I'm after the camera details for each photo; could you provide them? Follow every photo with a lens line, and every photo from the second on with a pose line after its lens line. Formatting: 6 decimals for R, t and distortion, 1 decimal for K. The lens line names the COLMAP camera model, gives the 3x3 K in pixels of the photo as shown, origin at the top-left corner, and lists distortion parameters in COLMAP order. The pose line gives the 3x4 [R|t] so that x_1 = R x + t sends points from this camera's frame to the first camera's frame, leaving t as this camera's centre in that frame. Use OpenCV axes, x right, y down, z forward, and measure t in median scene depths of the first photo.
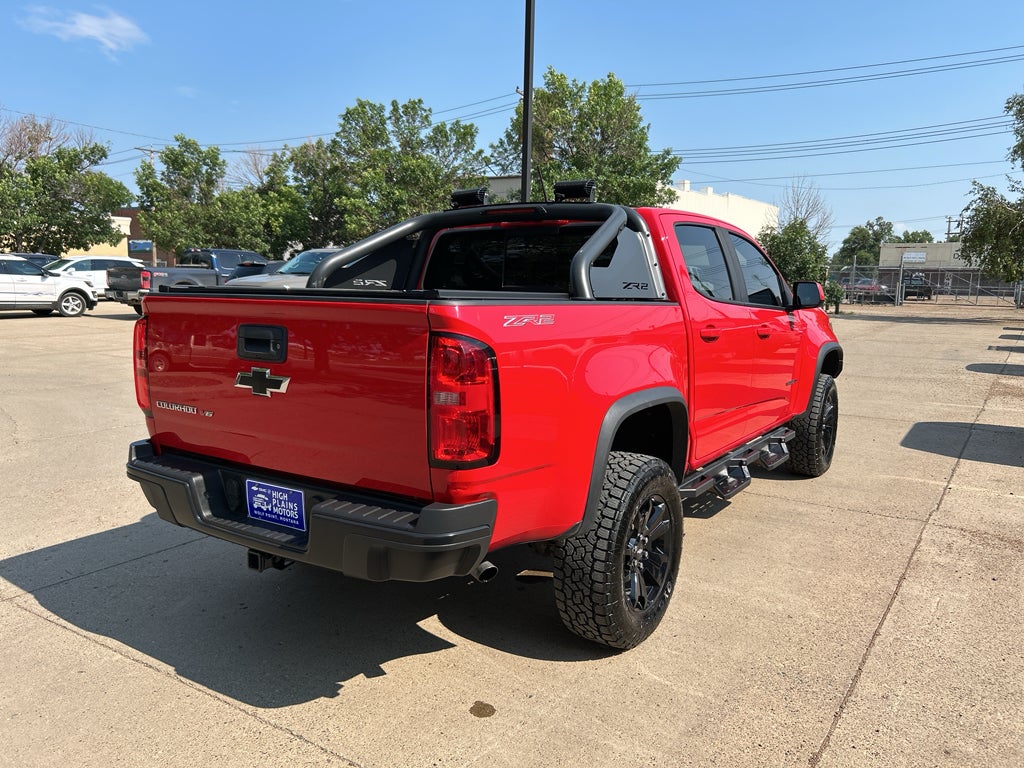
lens RADIAL K [[767.5, 0, 511.9], [0, 767.5, 401.0], [0, 0, 1]] dist [0.007848, -0.000556]
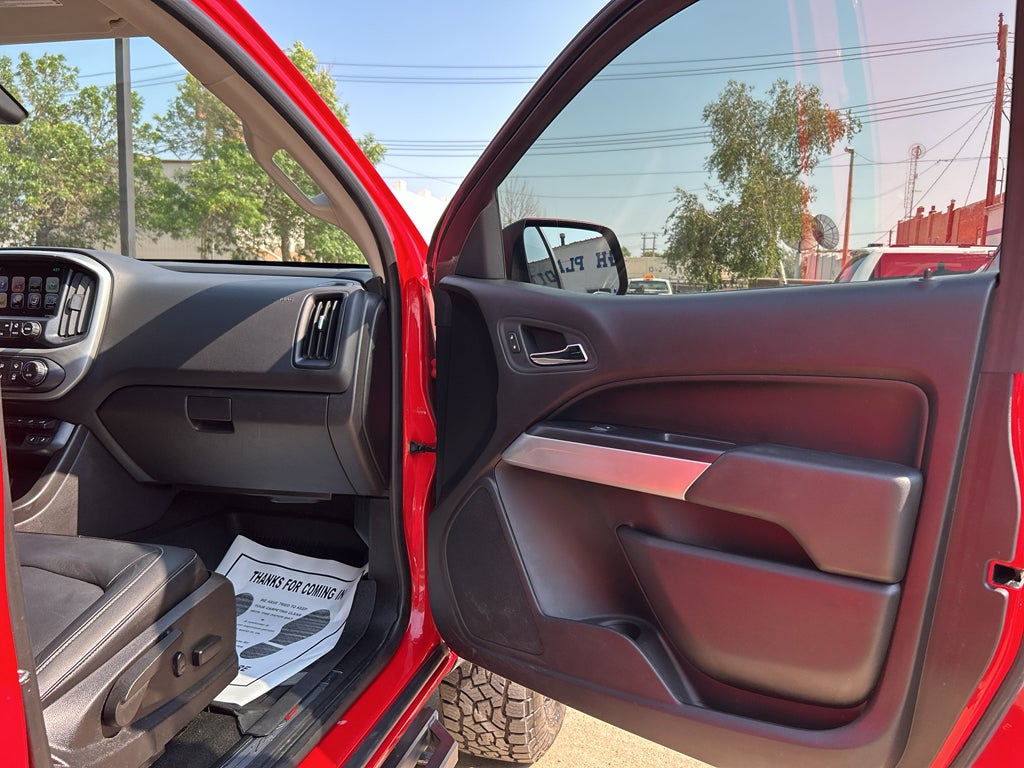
lens RADIAL K [[776.5, 0, 512.0], [0, 776.5, 384.0], [0, 0, 1]] dist [-0.001896, -0.012657]
pose [[0.940882, -0.027045, 0.337653, 0.048926], [0.038165, 0.998924, -0.026336, -0.014103], [-0.336578, 0.037666, 0.940902, 0.119717]]
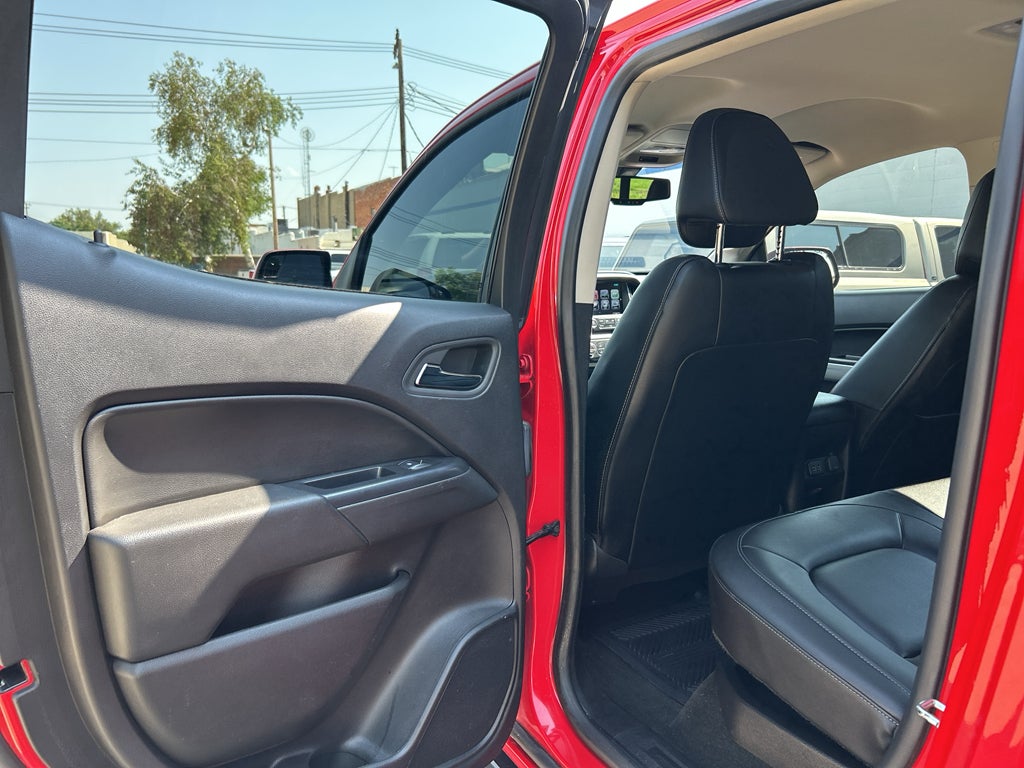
lens RADIAL K [[773.5, 0, 512.2], [0, 773.5, 391.1], [0, 0, 1]] dist [0.004780, -0.001170]
pose [[0.458757, -0.150229, 0.875770, -0.036710], [0.151020, 0.984447, 0.089762, -0.021623], [-0.875634, 0.091080, 0.474309, 0.147518]]
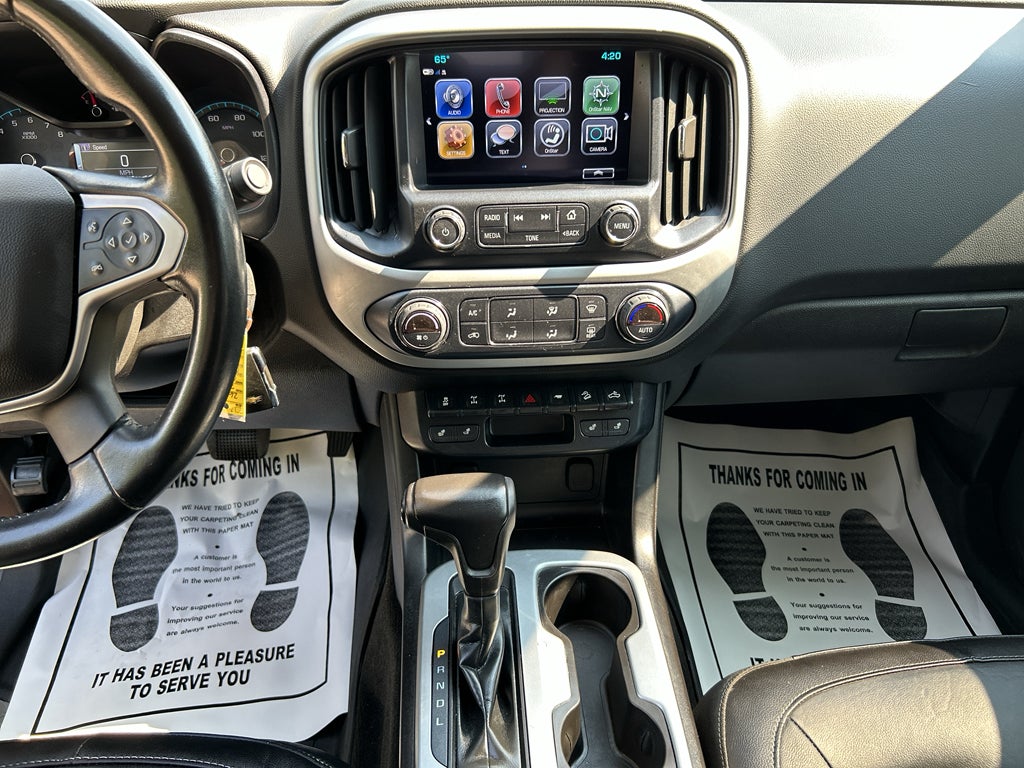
lens RADIAL K [[796.8, 0, 496.4], [0, 796.8, 407.1], [0, 0, 1]] dist [0.003466, 0.000292]
pose [[0.802292, -0.364341, 0.472845, 0.023216], [0.103742, 0.865175, 0.490621, -0.026161], [-0.587847, -0.344568, 0.731921, 0.158158]]
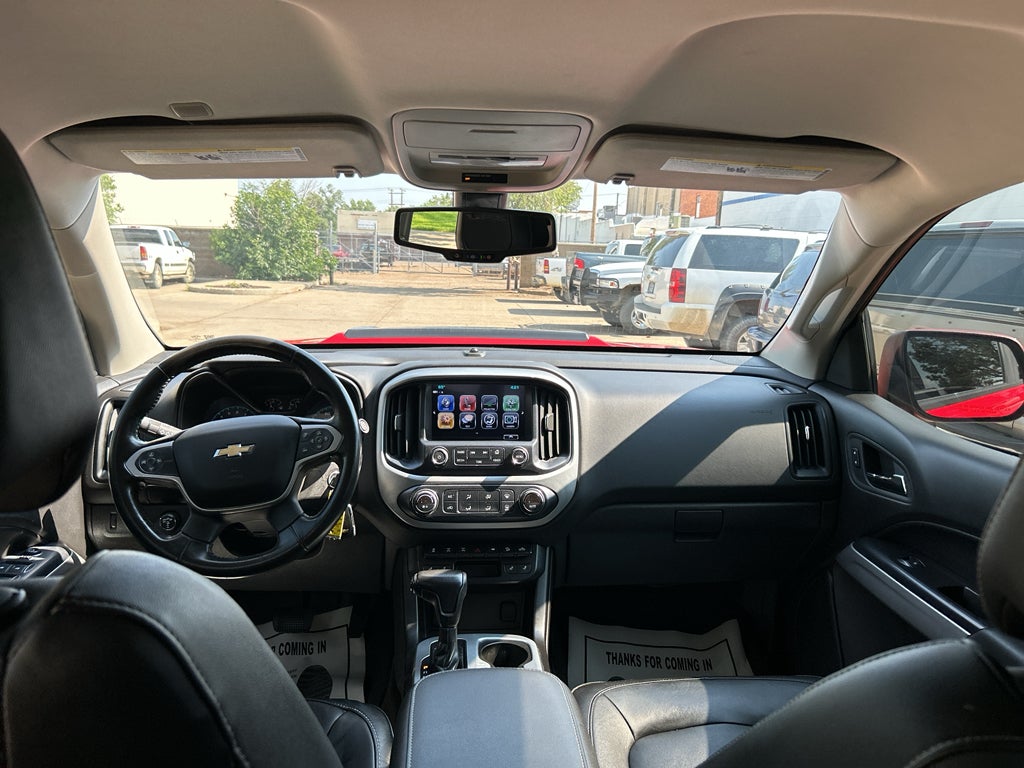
lens RADIAL K [[779.4, 0, 514.5], [0, 779.4, 346.3], [0, 0, 1]] dist [0.004023, 0.000660]
pose [[0.780087, -0.062911, 0.622500, 0.009646], [0.077431, 0.996991, 0.003724, -0.026243], [-0.620861, 0.045295, 0.782611, 0.137877]]
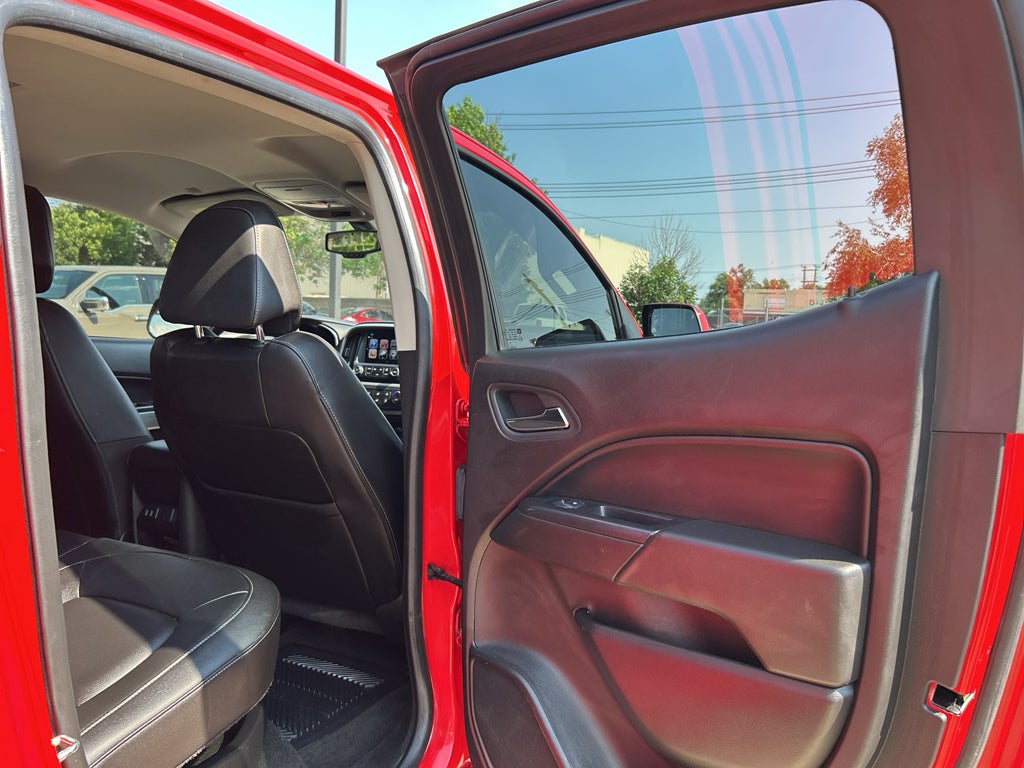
lens RADIAL K [[764.4, 0, 512.0], [0, 764.4, 384.0], [0, 0, 1]] dist [0.070753, -0.173956]
pose [[0.988458, 0.005412, 0.151397, 0.037347], [0.005432, 0.997453, -0.071122, -0.013030], [-0.151396, 0.071123, 0.985911, 0.095851]]
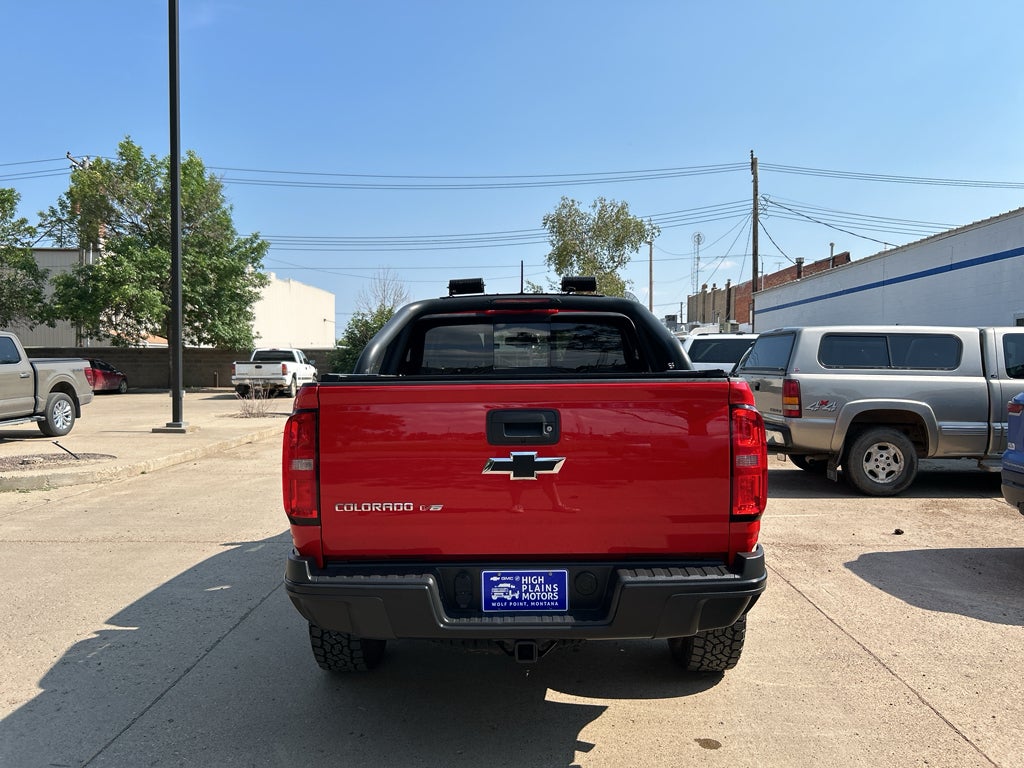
lens RADIAL K [[773.5, 0, 512.2], [0, 773.5, 391.1], [0, 0, 1]] dist [0.004780, -0.001170]
pose [[0.836715, -0.034267, 0.546566, -0.073850], [0.099489, 0.990944, -0.090176, -0.002645], [-0.538526, 0.129829, 0.832547, 0.013133]]
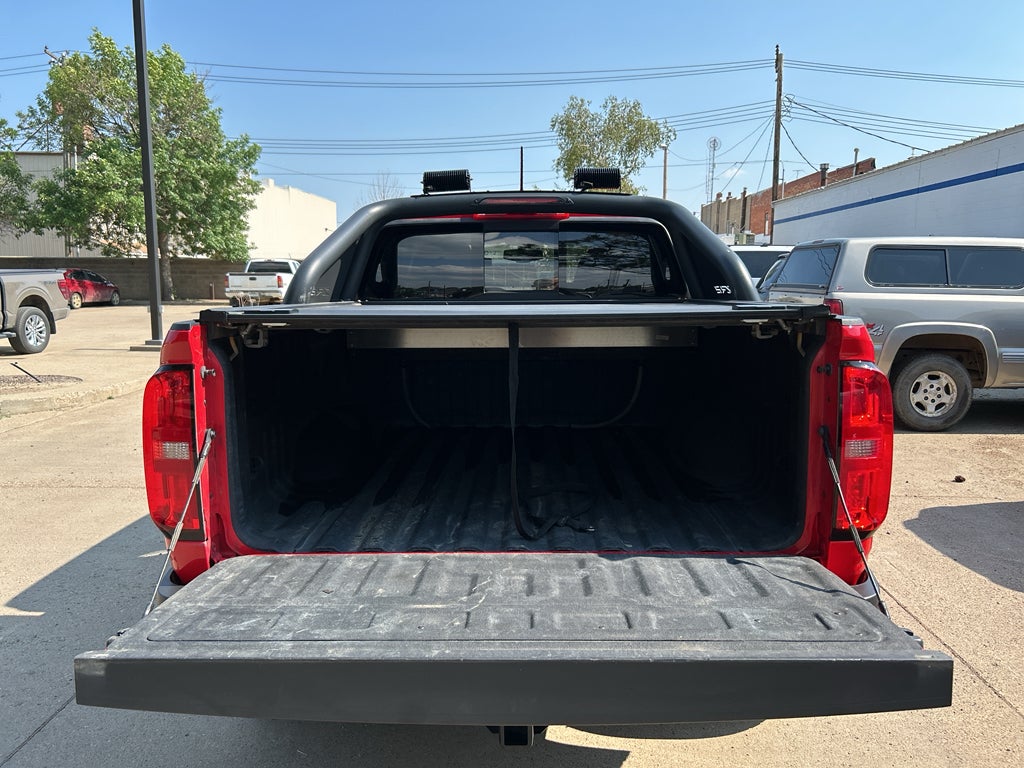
lens RADIAL K [[776.3, 0, 512.0], [0, 776.3, 384.0], [0, 0, 1]] dist [-0.000114, 0.000658]
pose [[0.841868, -0.086777, 0.532662, -0.055849], [0.094715, 0.995426, 0.012470, -0.007634], [-0.531308, 0.039953, 0.846236, 0.037312]]
